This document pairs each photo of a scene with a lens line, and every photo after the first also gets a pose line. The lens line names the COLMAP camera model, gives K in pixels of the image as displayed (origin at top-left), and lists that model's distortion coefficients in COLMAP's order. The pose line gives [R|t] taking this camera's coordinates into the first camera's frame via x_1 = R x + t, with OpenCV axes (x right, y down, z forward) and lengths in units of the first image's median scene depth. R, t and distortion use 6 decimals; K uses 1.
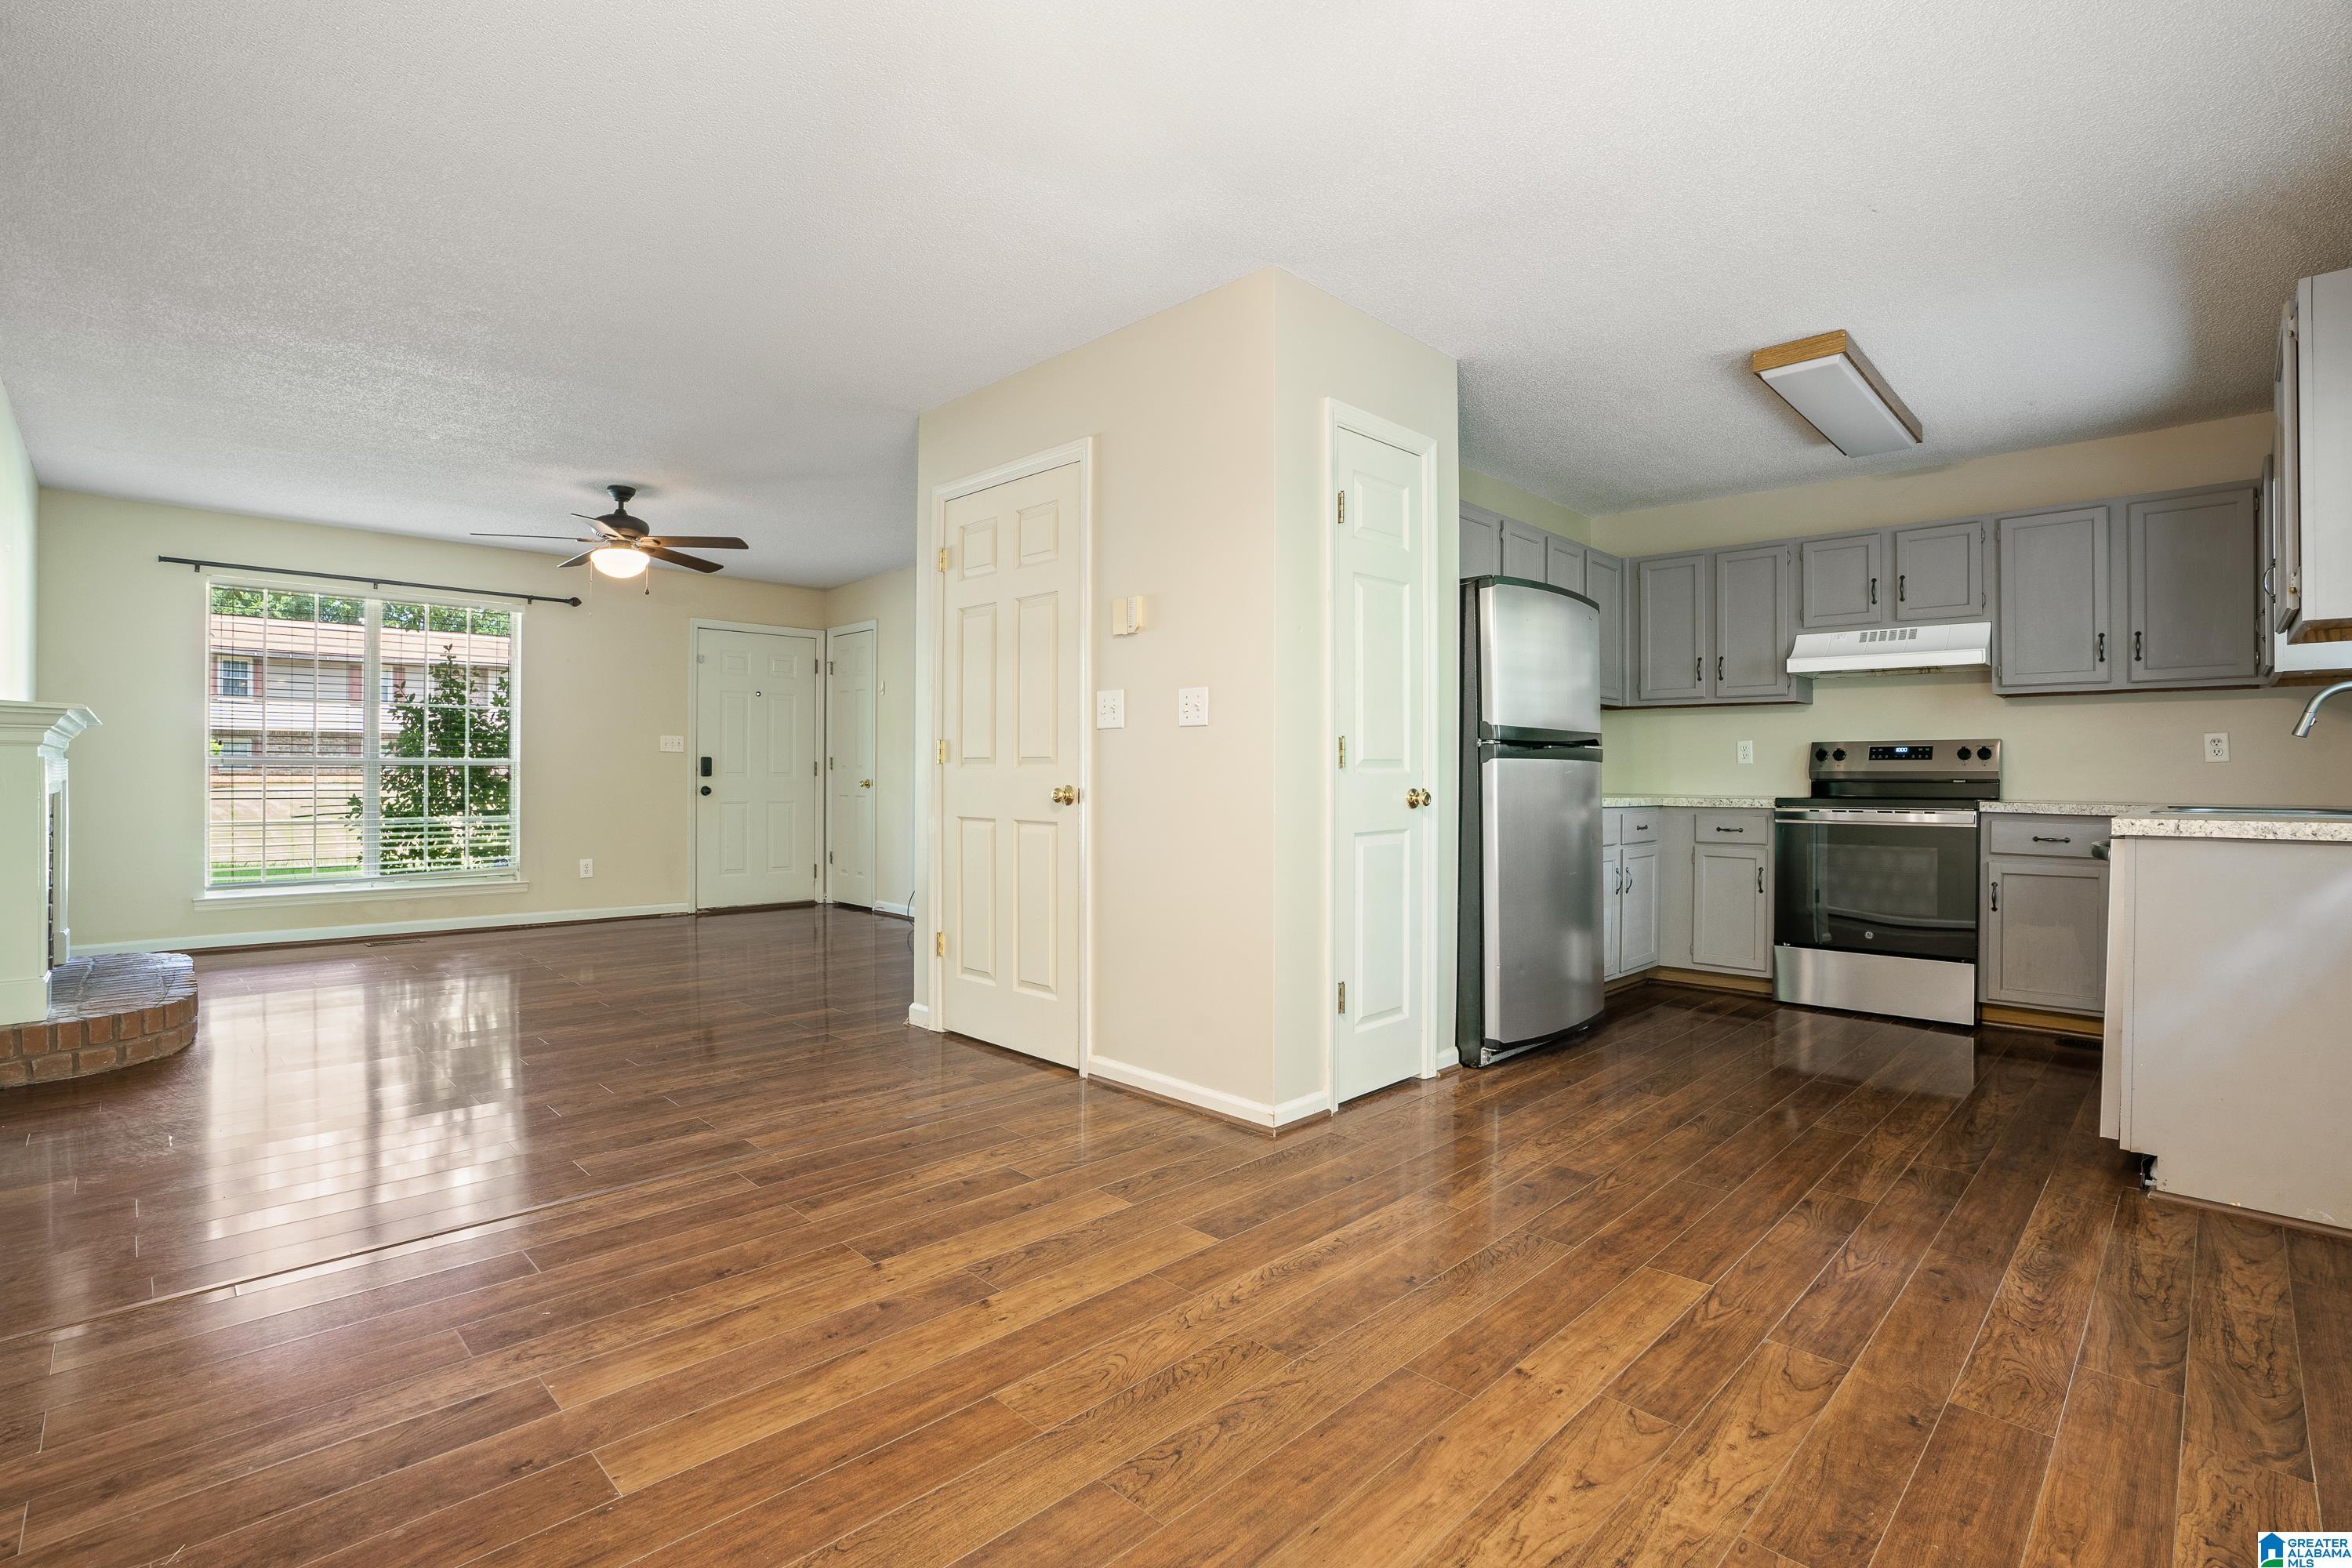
lens RADIAL K [[1069.8, 0, 1118.3], [0, 1069.8, 790.6], [0, 0, 1]] dist [-0.038825, 0.003947]
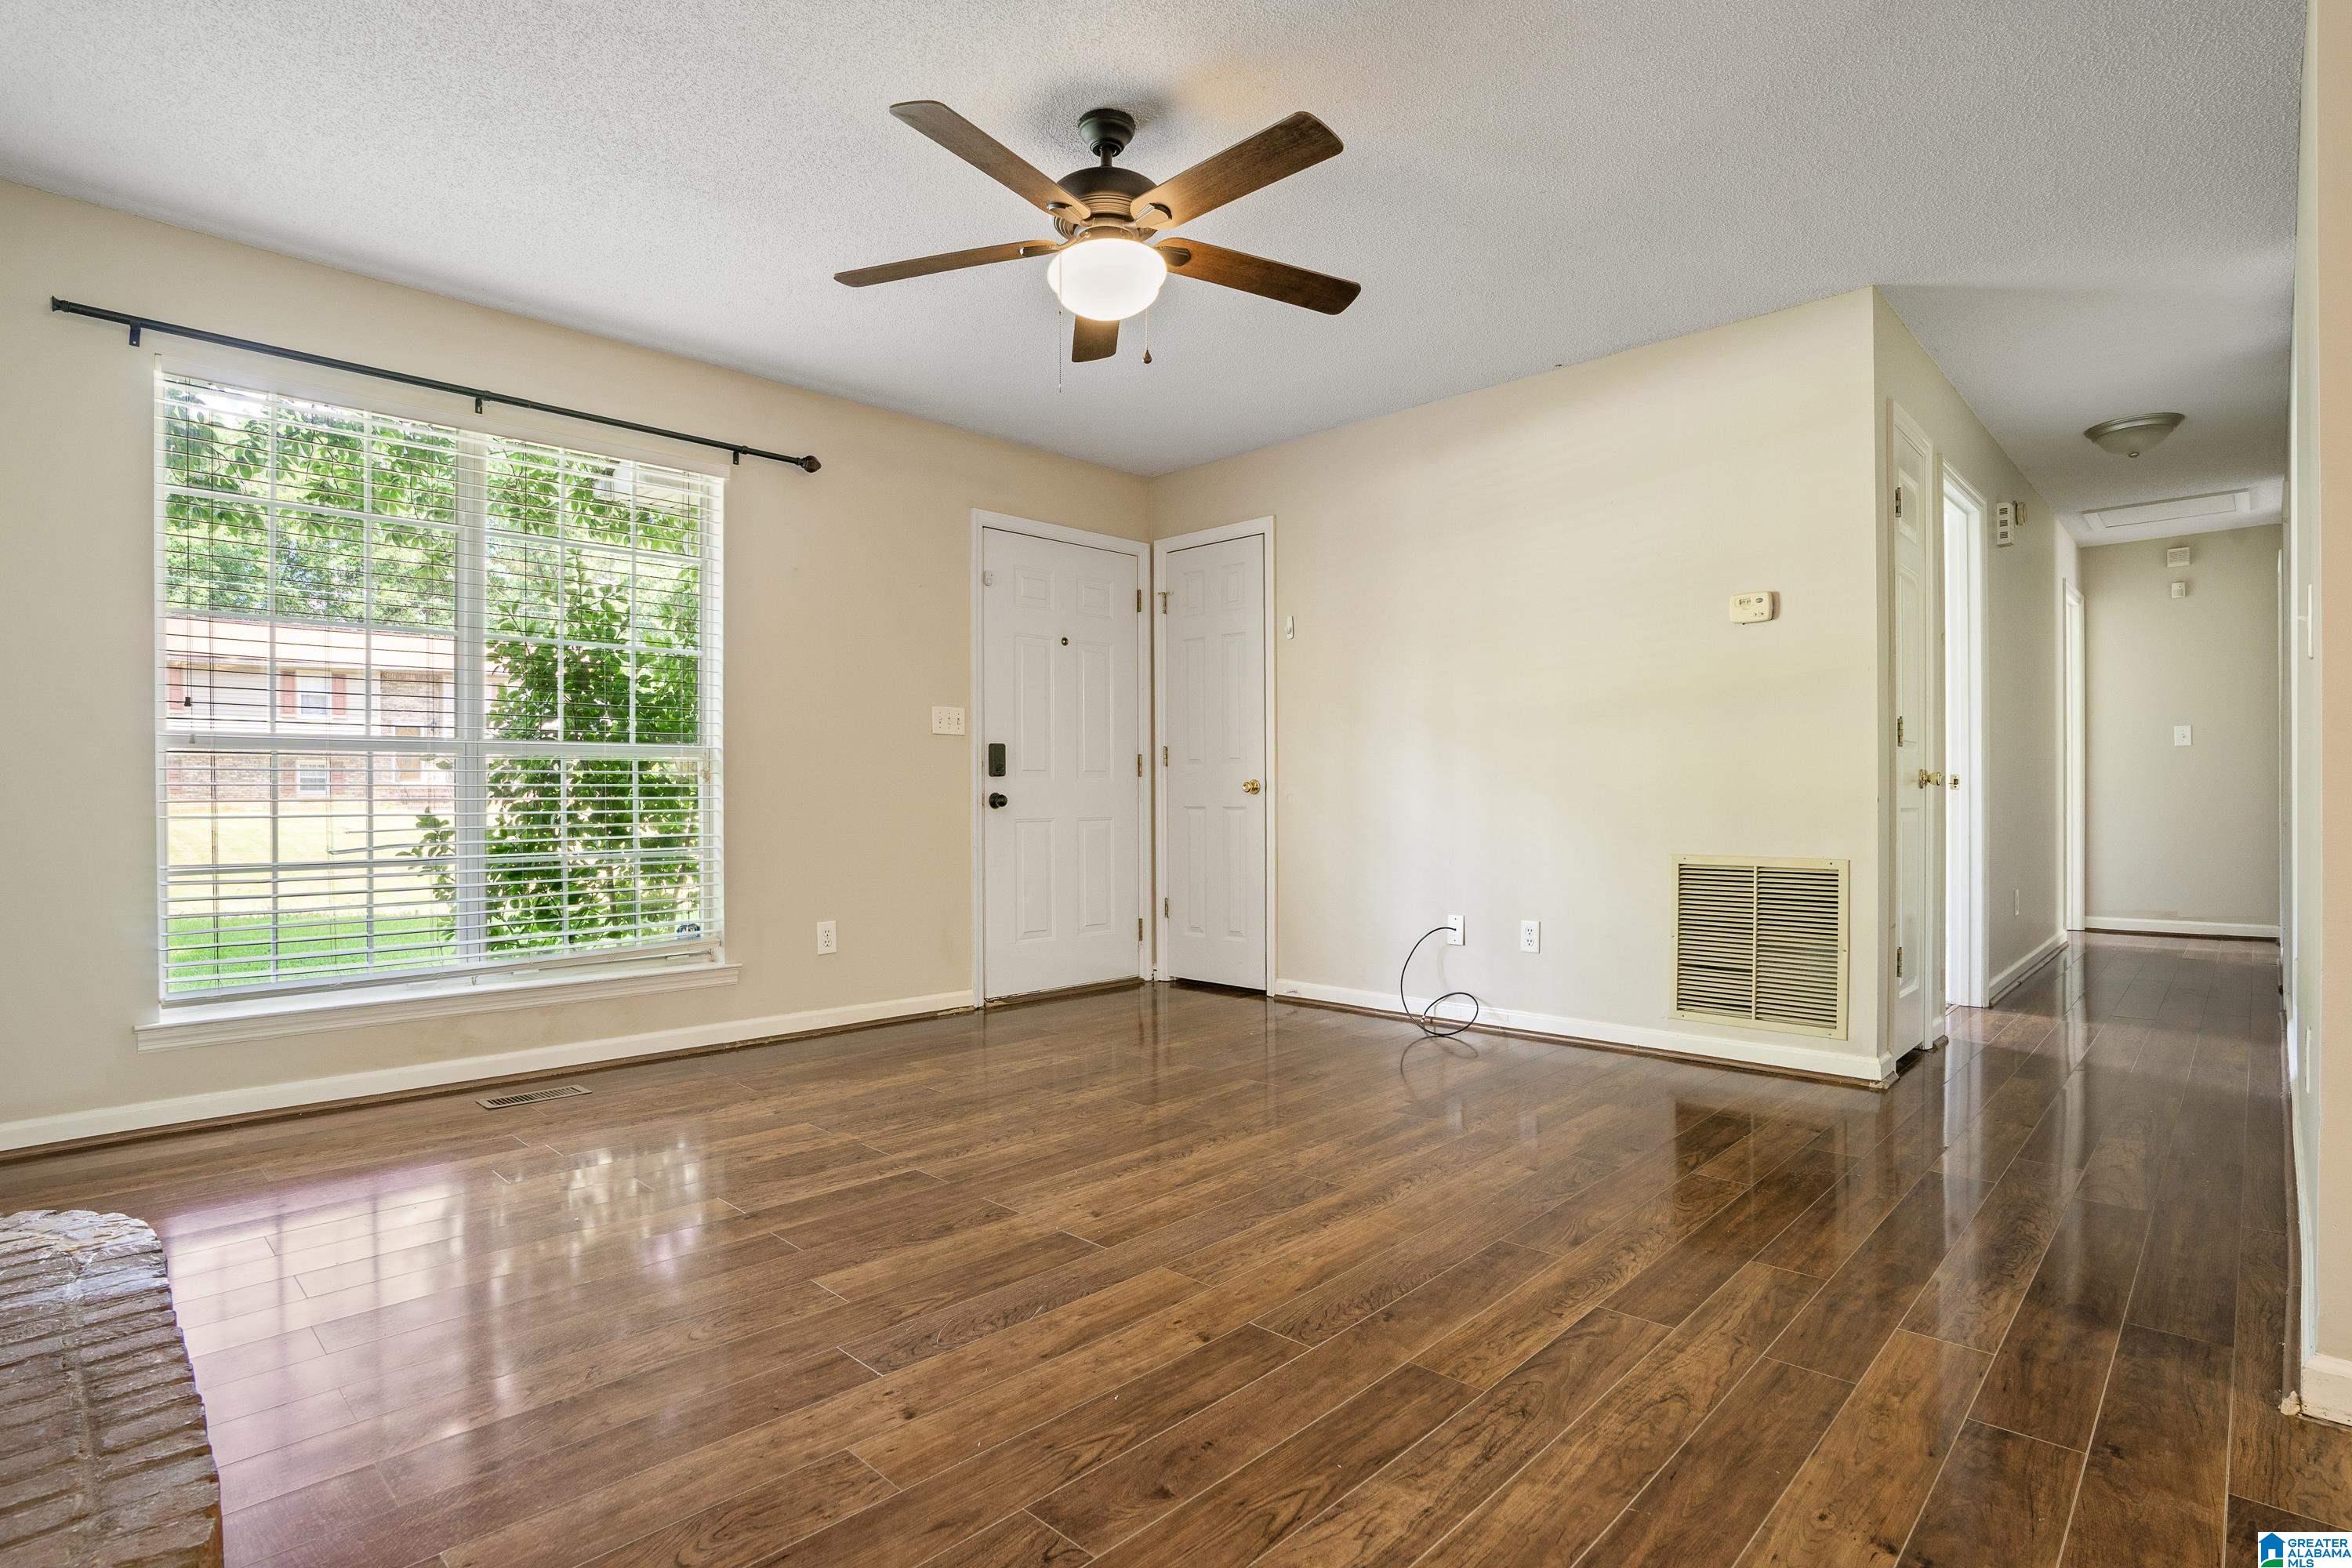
lens RADIAL K [[1163.9, 0, 1144.3], [0, 1163.9, 820.8], [0, 0, 1]] dist [-0.056082, 0.014172]
pose [[0.999532, -0.008809, 0.029281, -0.328439], [0.008463, 0.999893, 0.011916, 0.004420], [-0.029383, -0.011662, 0.999500, 0.351457]]
